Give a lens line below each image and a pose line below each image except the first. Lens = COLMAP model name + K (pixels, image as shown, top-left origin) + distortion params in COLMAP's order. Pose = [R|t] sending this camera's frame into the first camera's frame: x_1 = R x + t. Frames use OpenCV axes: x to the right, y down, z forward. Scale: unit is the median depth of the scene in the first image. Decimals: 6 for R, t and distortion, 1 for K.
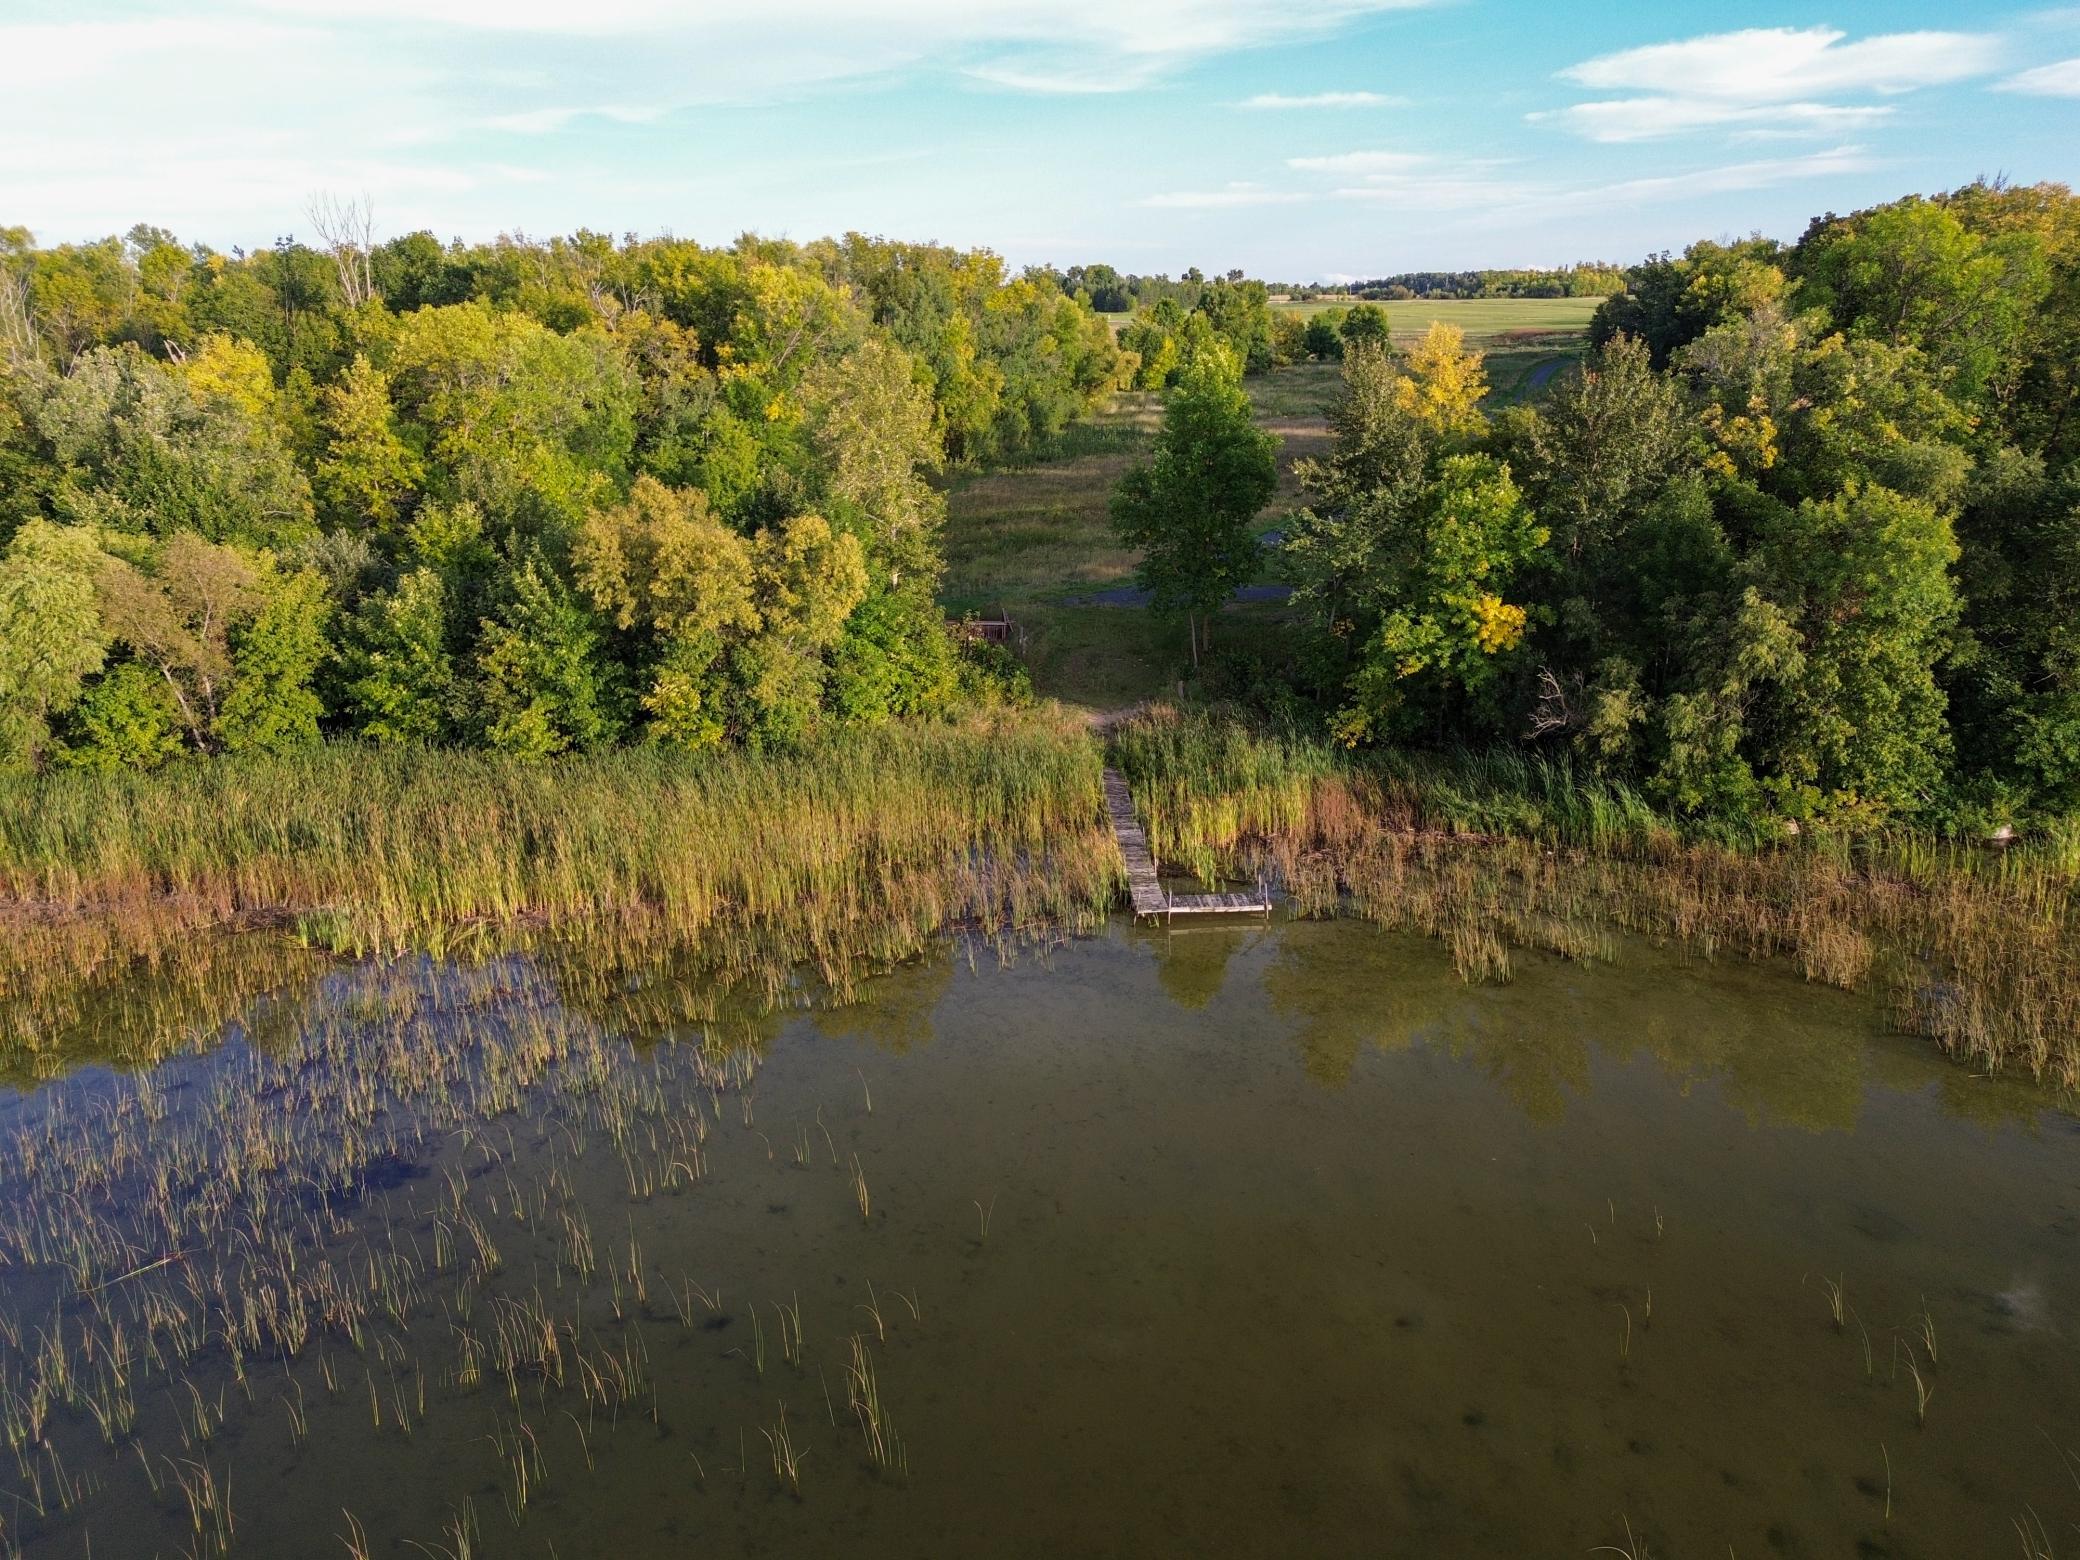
lens RADIAL K [[1434.3, 0, 1040.0], [0, 1434.3, 780.0], [0, 0, 1]] dist [0.055419, -0.058837]
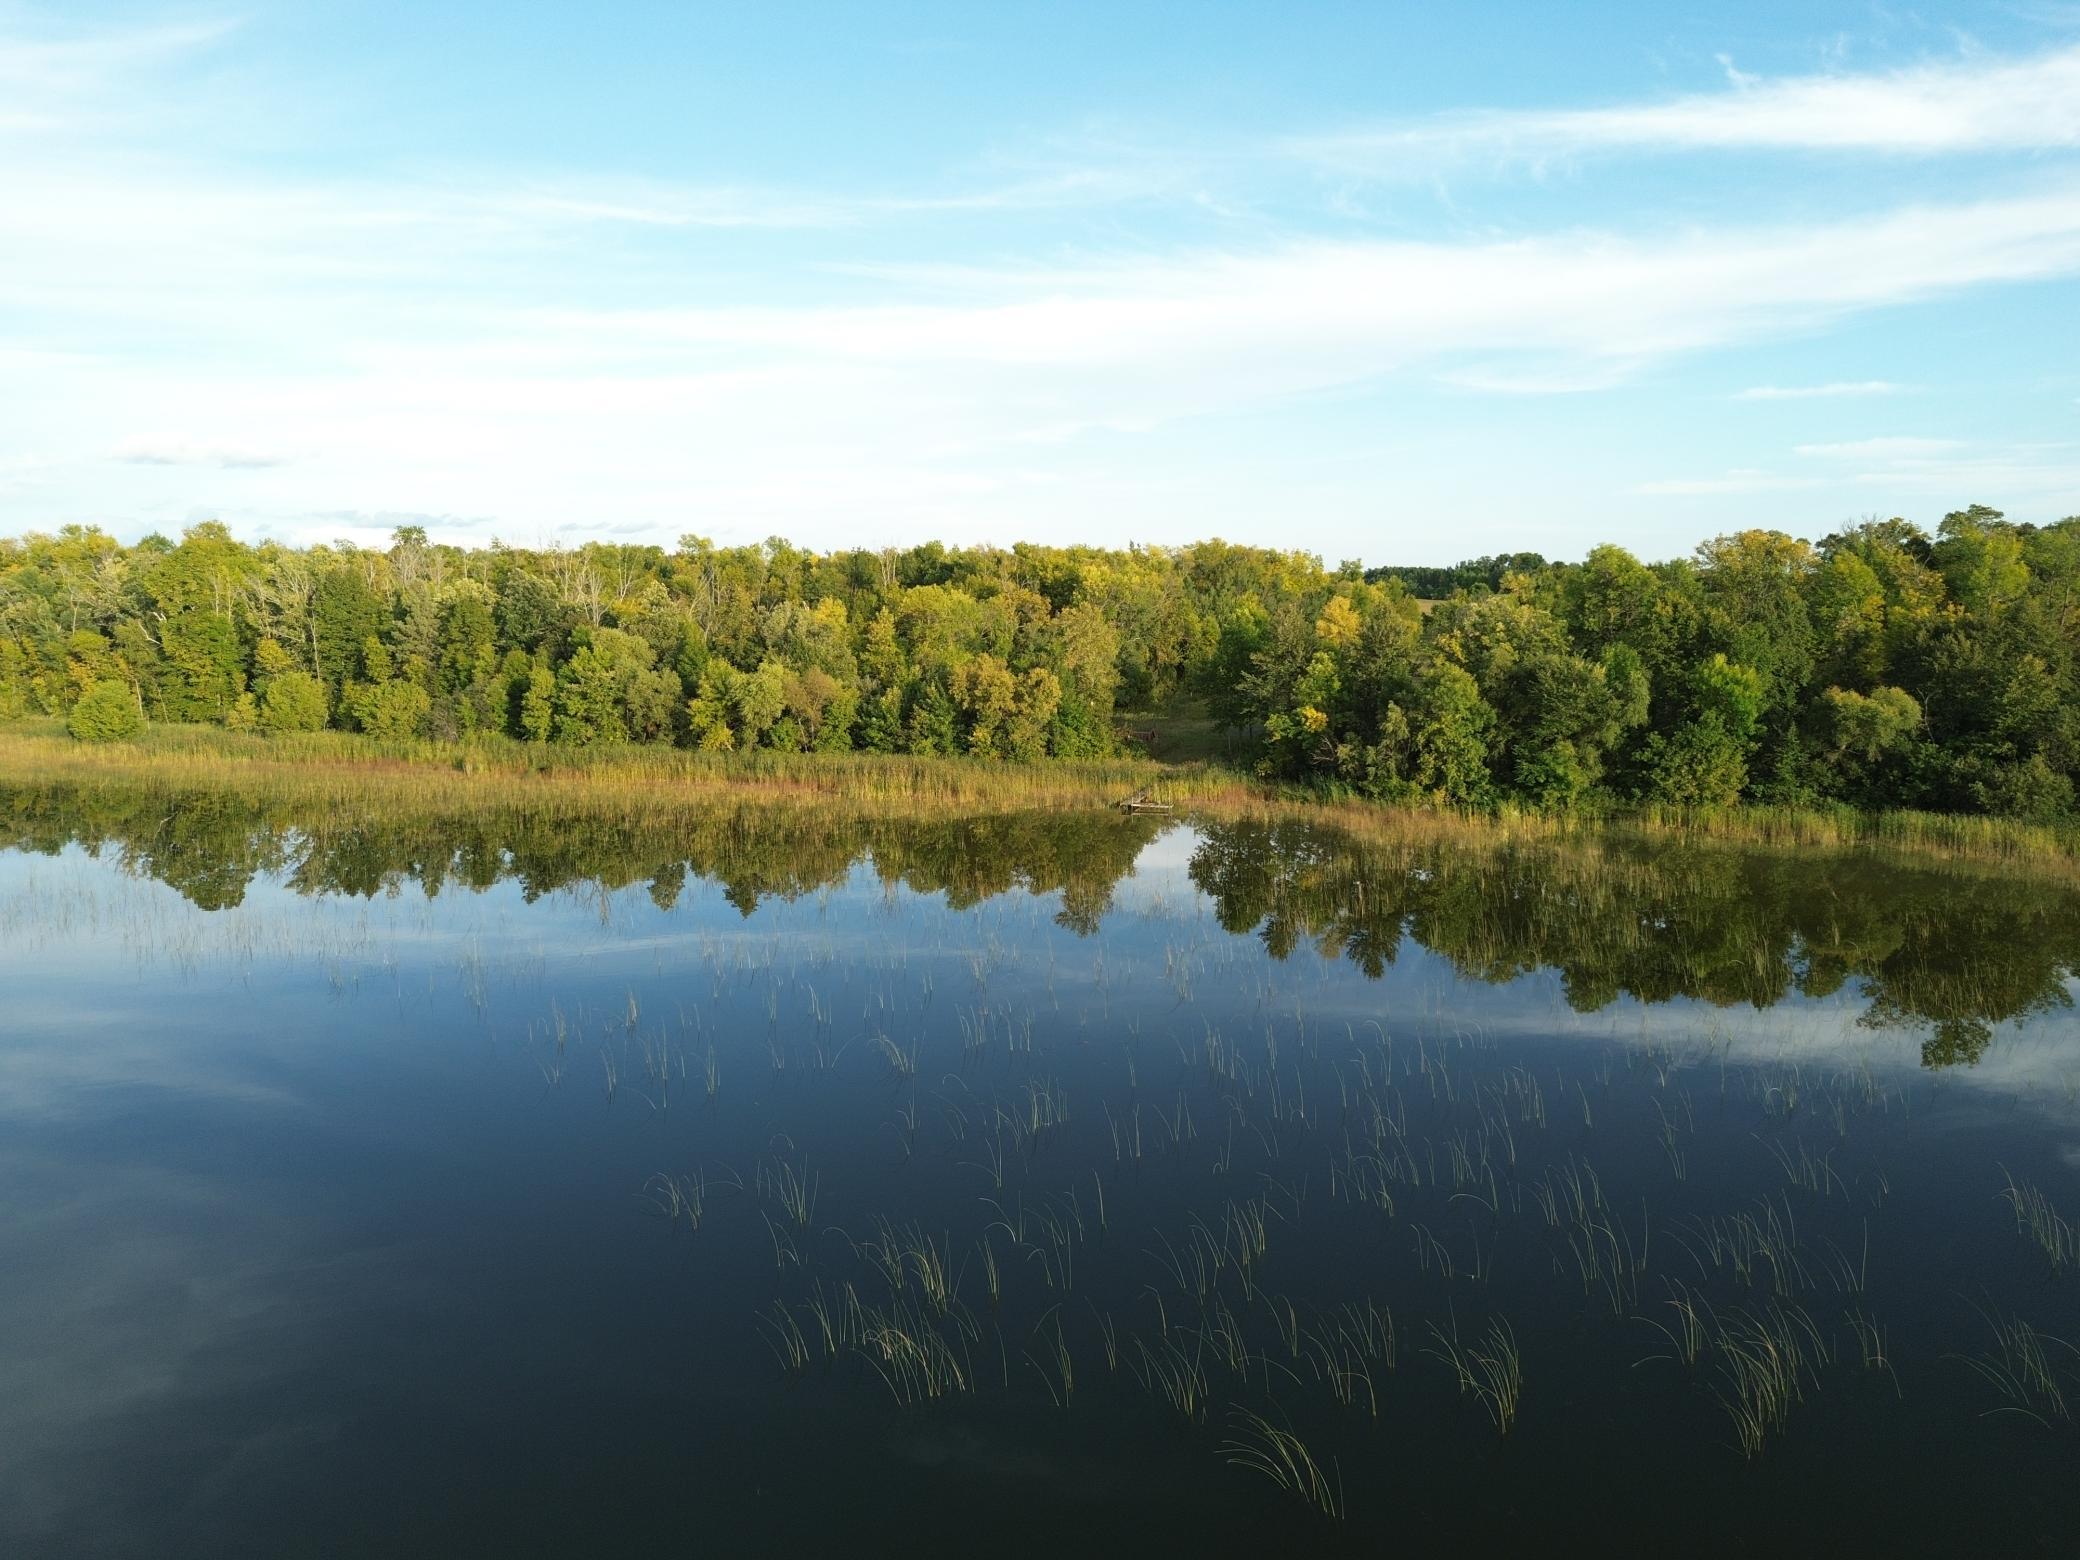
lens RADIAL K [[1434.3, 0, 1040.0], [0, 1434.3, 780.0], [0, 0, 1]] dist [0.055419, -0.058837]
pose [[0.948775, 0.051188, -0.311780, 0.538967], [-0.107427, 0.980262, -0.165972, 0.361428], [0.297130, 0.190963, 0.935546, -1.106143]]
